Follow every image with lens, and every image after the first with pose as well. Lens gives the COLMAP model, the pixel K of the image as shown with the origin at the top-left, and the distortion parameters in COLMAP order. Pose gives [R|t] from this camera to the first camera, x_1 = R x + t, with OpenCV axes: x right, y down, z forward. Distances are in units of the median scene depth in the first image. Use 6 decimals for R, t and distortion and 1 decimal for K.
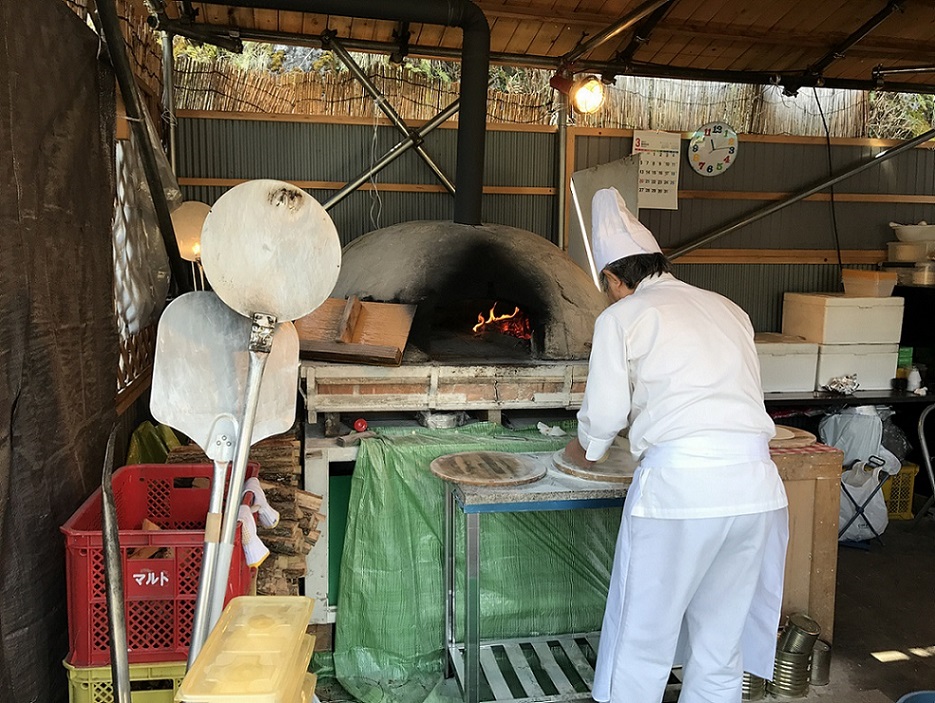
lens RADIAL K [[780.5, 0, 469.8], [0, 780.5, 336.8], [0, 0, 1]] dist [0.072322, -0.173579]
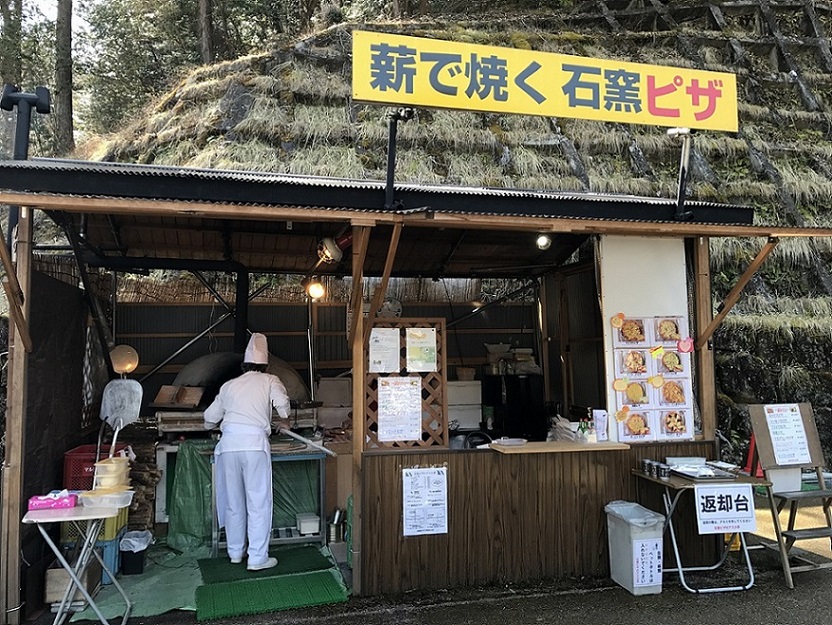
lens RADIAL K [[694.5, 0, 418.1], [0, 694.5, 299.4], [0, 0, 1]] dist [0.072322, -0.173579]
pose [[0.998985, -0.024491, 0.037794, 0.522261], [0.031338, 0.980737, -0.192802, 0.132594], [-0.032344, 0.193791, 0.980509, -1.239501]]
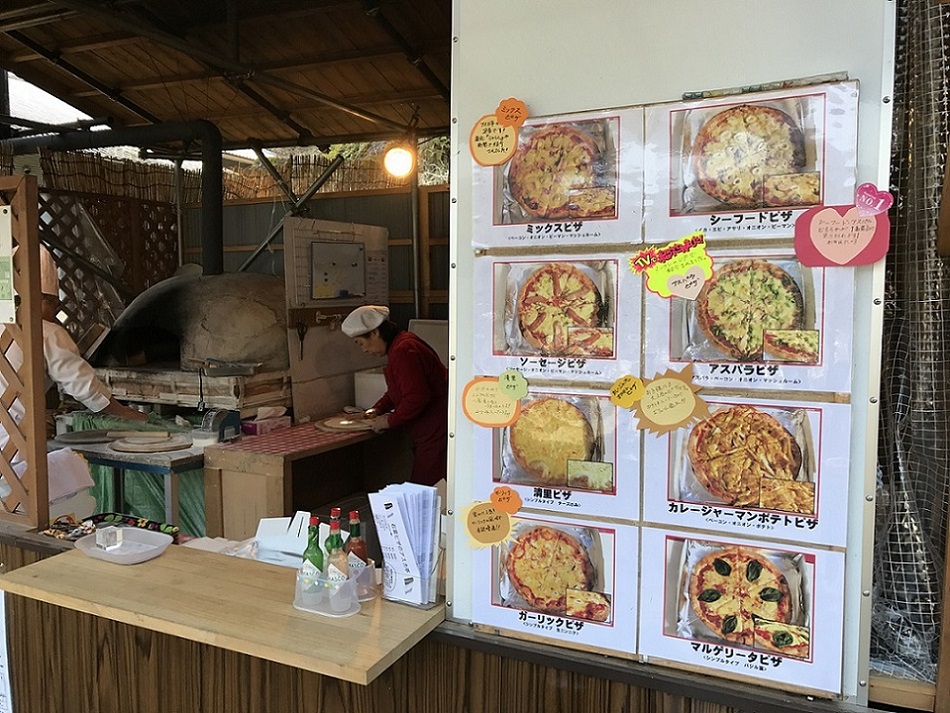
lens RADIAL K [[793.0, 0, 477.4], [0, 793.0, 341.6], [0, 0, 1]] dist [0.072322, -0.173579]
pose [[0.769894, 0.025354, -0.637667, 1.472885], [-0.055191, 0.998112, -0.026950, -0.014147], [0.635780, 0.055943, 0.769840, 0.240758]]
